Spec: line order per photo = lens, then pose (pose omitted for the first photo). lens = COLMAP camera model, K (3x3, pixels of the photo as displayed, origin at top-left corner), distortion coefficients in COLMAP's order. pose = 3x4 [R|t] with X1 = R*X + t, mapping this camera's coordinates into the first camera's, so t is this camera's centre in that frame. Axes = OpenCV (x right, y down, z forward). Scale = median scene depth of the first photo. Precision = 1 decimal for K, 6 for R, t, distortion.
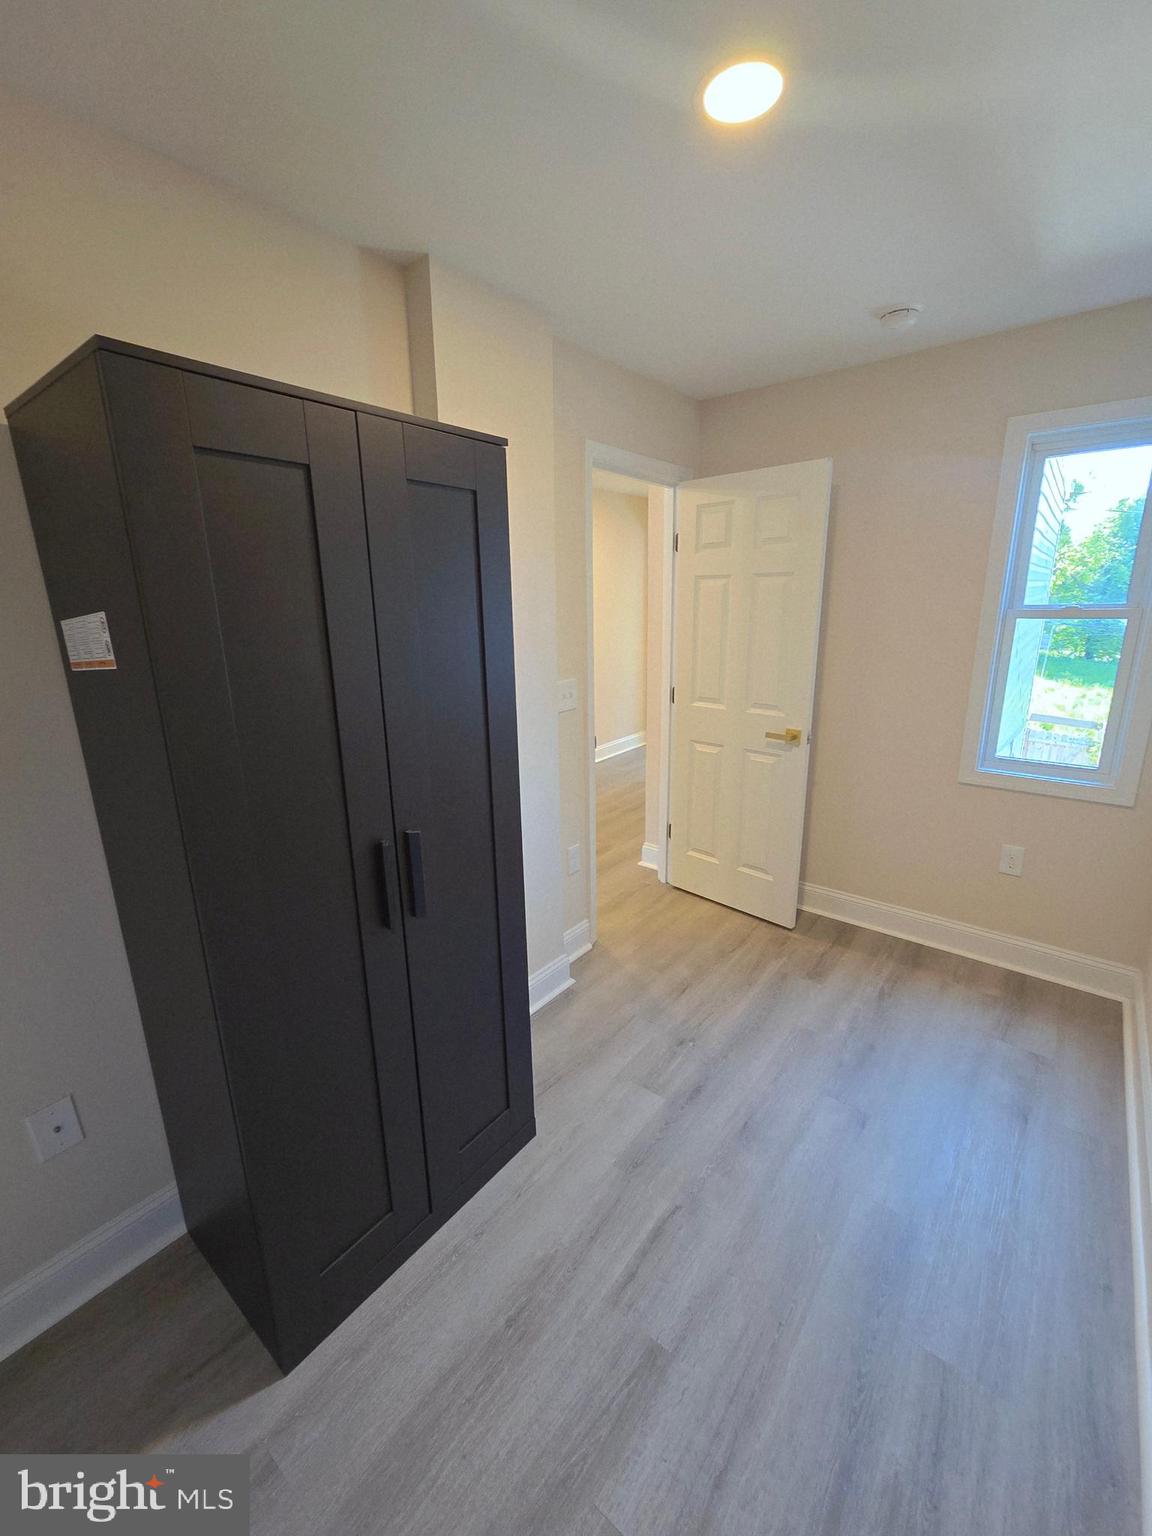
lens RADIAL K [[632.2, 0, 571.6], [0, 632.2, 769.1], [0, 0, 1]] dist [-0.001410, 0.000929]
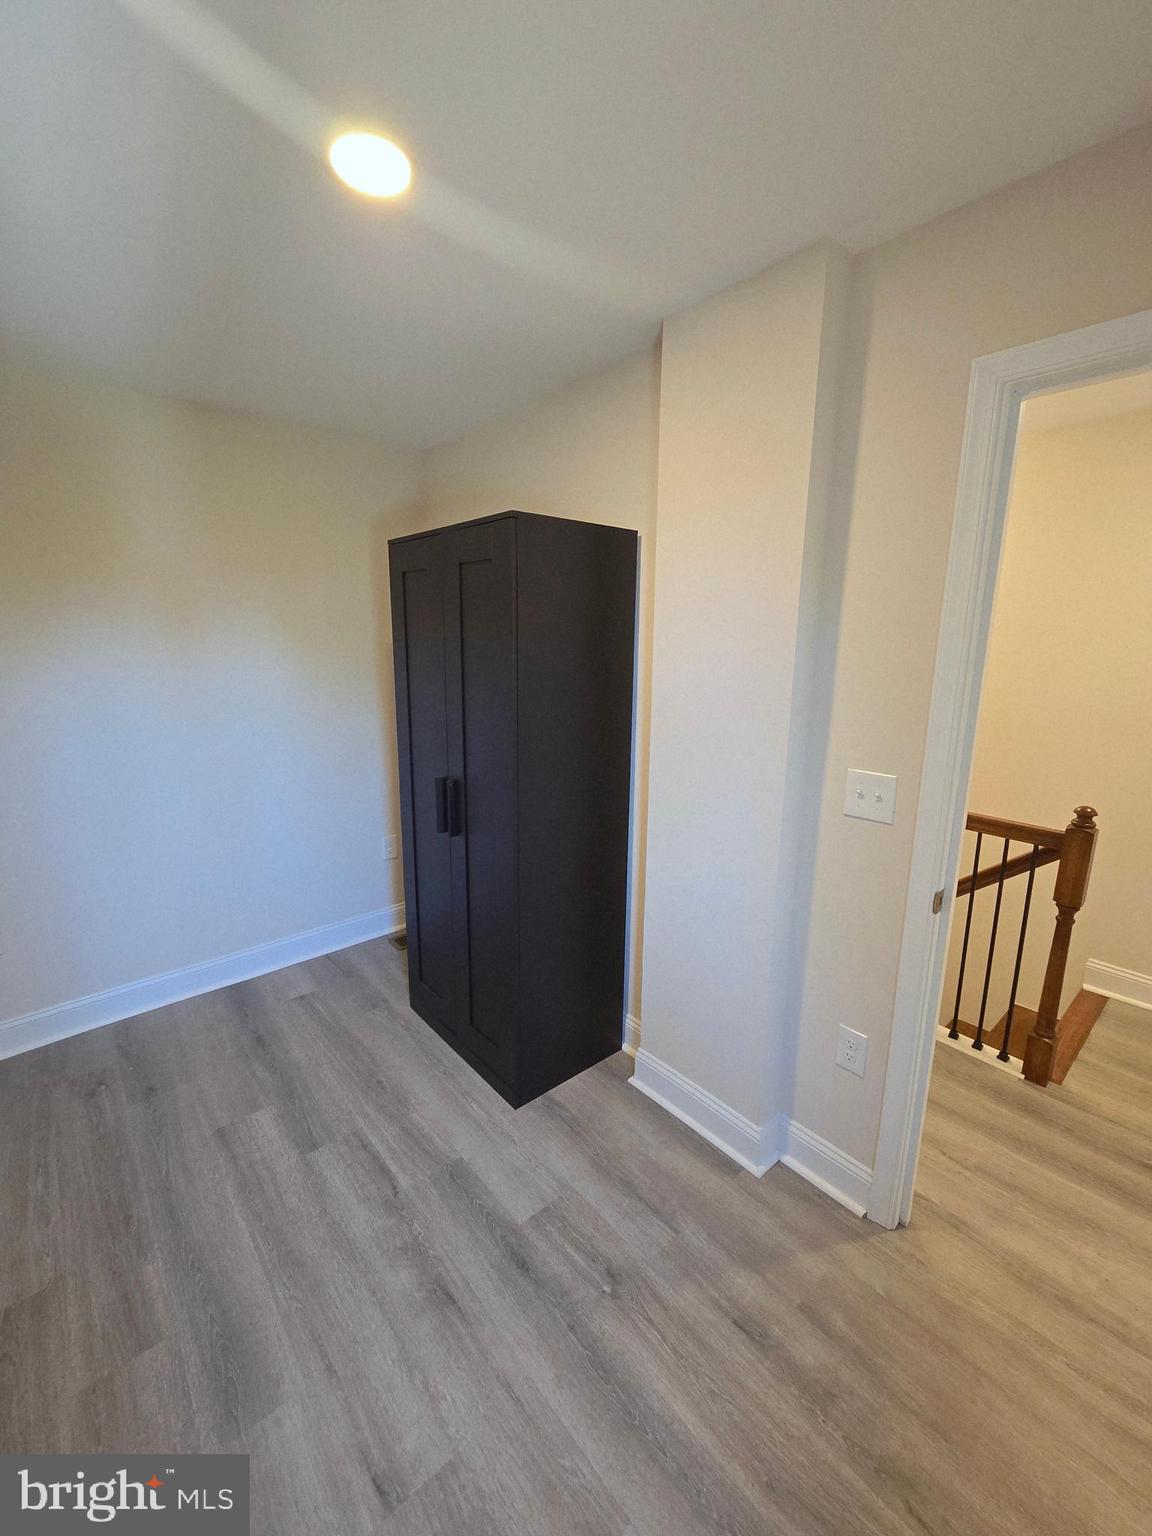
lens RADIAL K [[632.2, 0, 571.6], [0, 632.2, 769.1], [0, 0, 1]] dist [-0.001410, 0.000929]
pose [[-0.188694, 0.222318, -0.956540, 0.909088], [-0.259277, 0.928198, 0.266878, -0.325735], [0.947190, 0.298368, -0.117504, 1.097152]]
